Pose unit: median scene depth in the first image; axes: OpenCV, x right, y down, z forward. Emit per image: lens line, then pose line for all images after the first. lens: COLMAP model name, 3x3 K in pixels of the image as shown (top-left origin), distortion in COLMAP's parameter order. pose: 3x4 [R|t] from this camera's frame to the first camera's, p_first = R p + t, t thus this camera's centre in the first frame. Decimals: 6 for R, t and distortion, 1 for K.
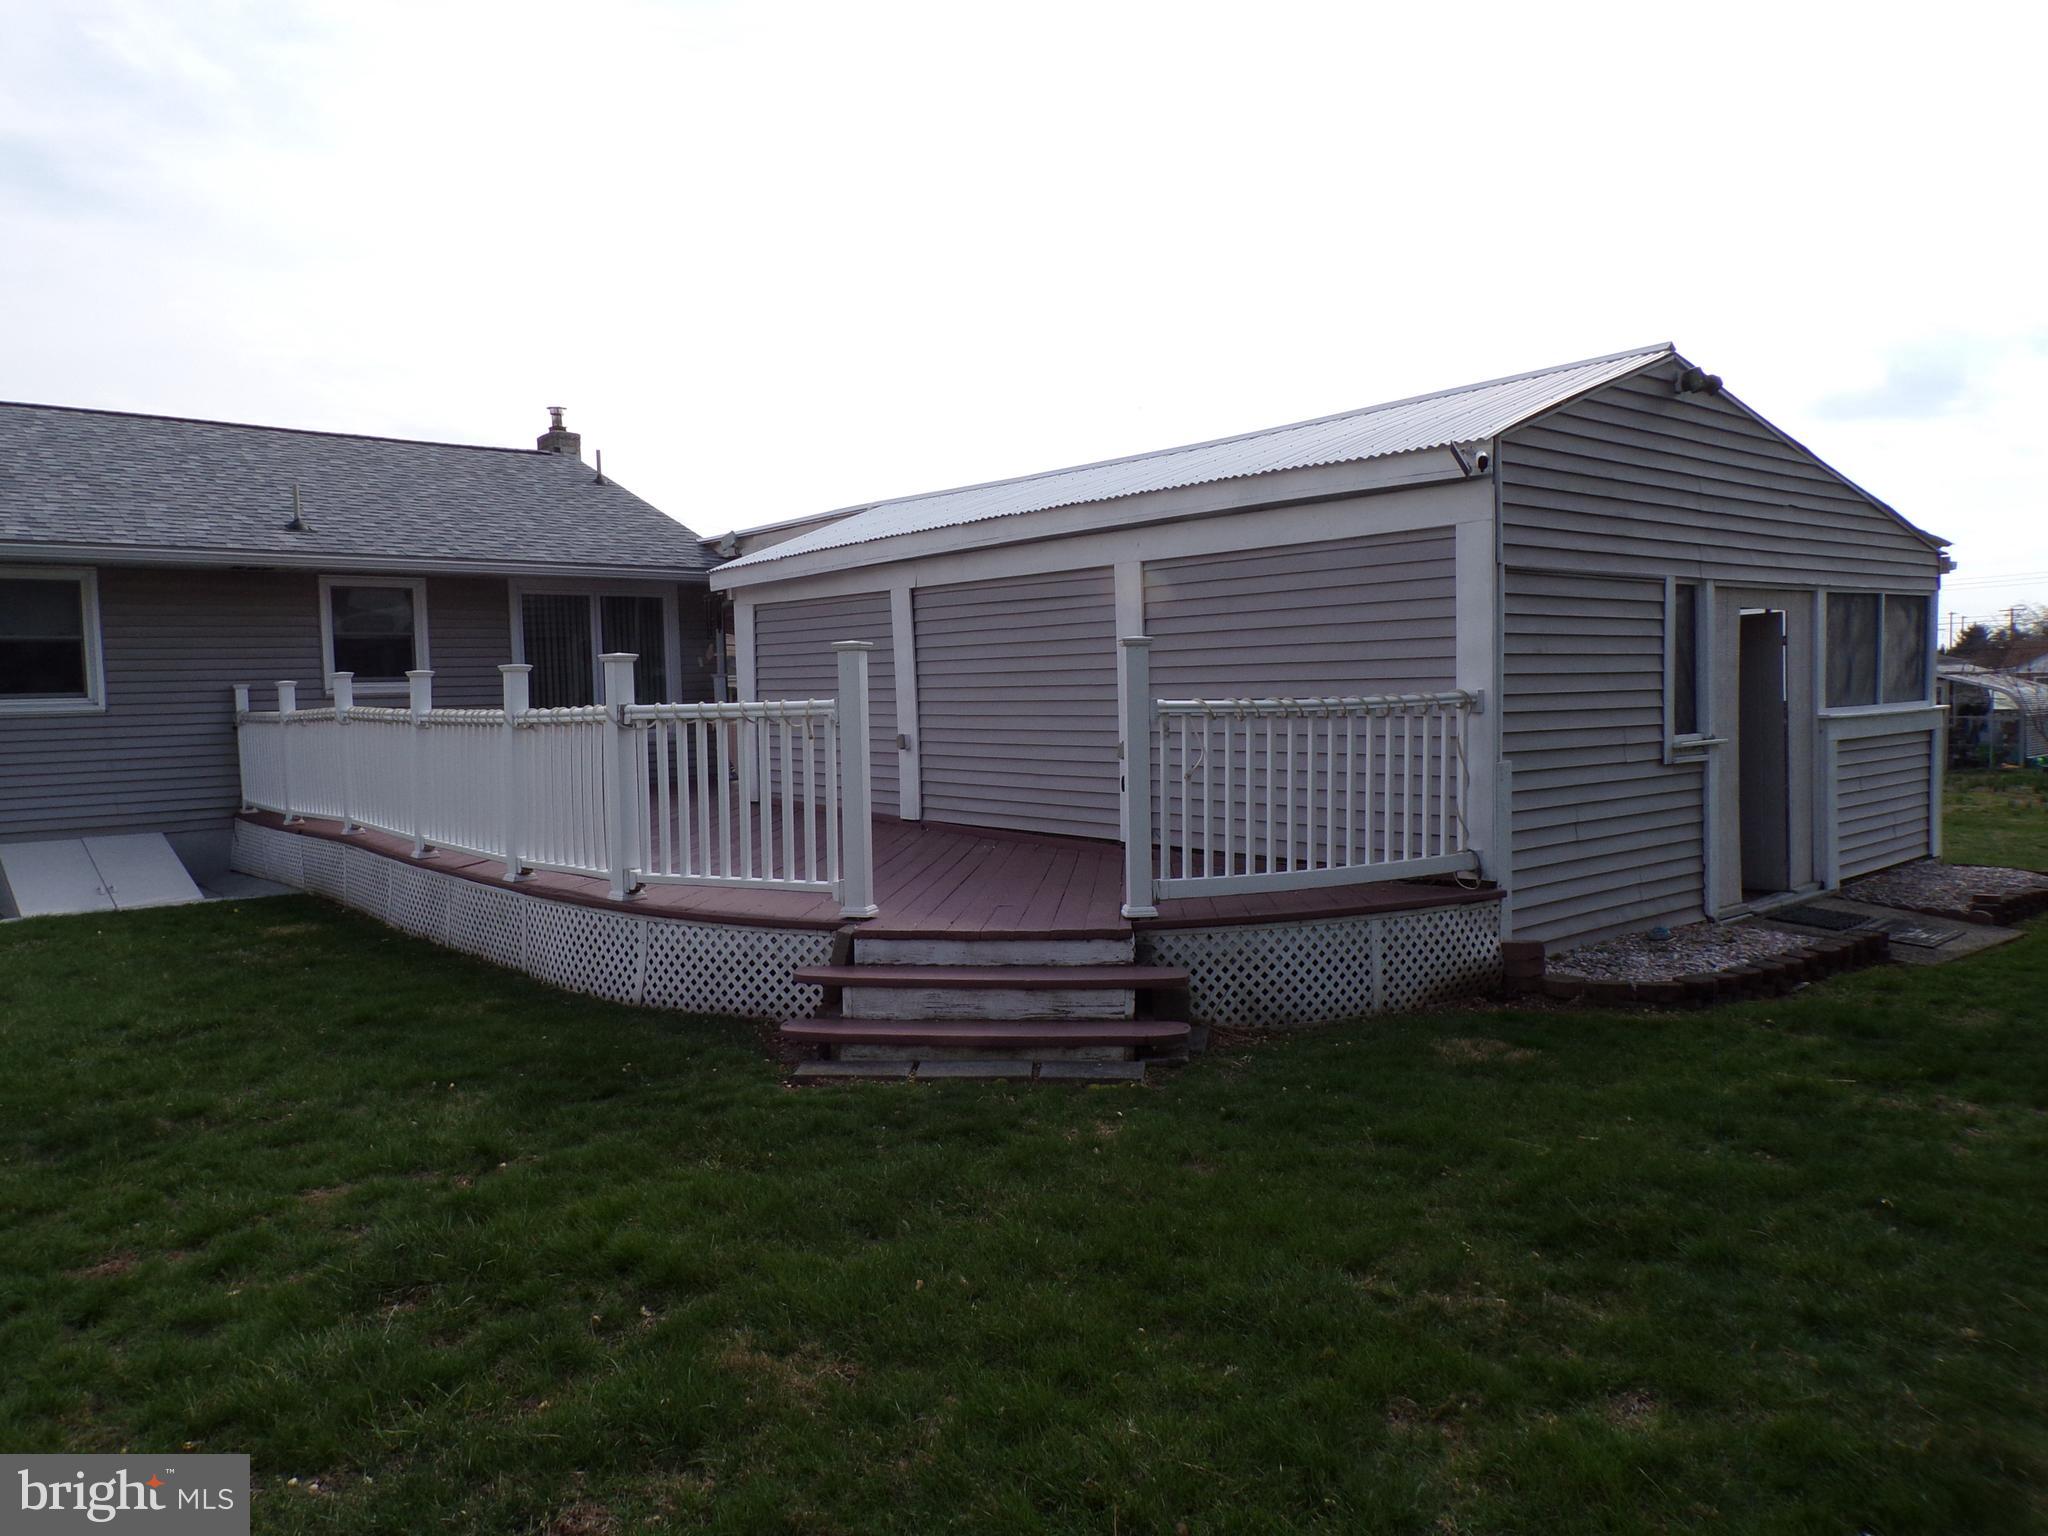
lens RADIAL K [[1367.2, 0, 1006.2], [0, 1367.2, 762.4], [0, 0, 1]] dist [-0.003203, 0.008572]
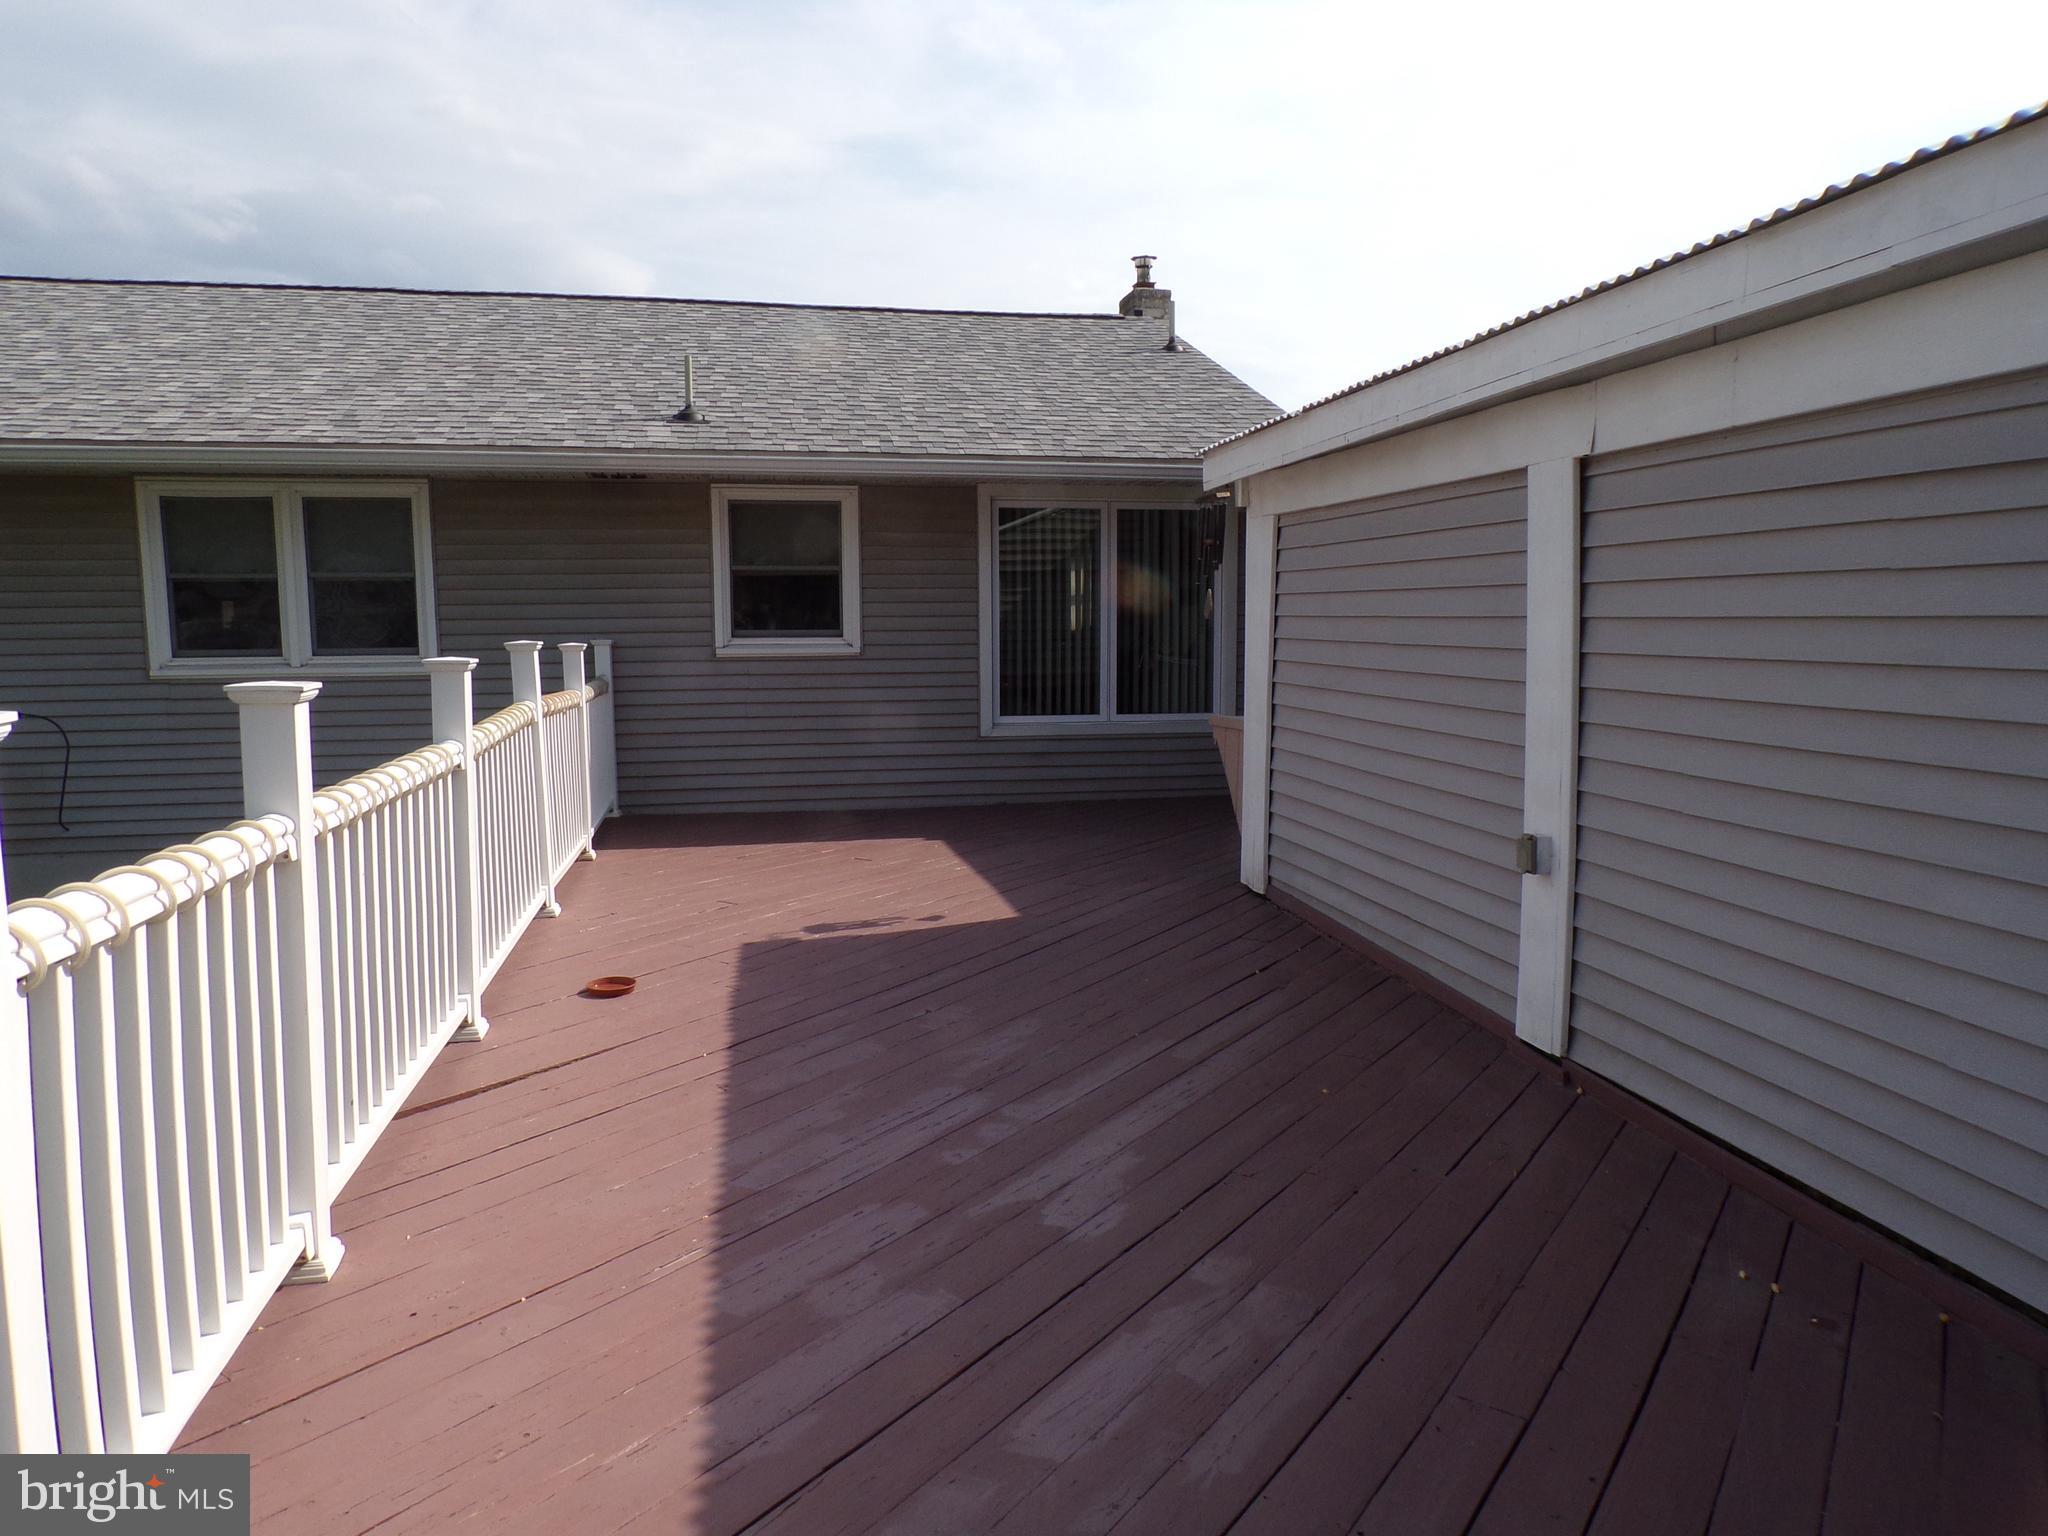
lens RADIAL K [[1367.2, 0, 1006.2], [0, 1367.2, 762.4], [0, 0, 1]] dist [-0.003203, 0.008572]
pose [[0.864744, 0.073046, -0.496872, -0.010937], [-0.046286, 0.996747, 0.065978, -0.052734], [0.500075, -0.034056, 0.865312, 0.509330]]
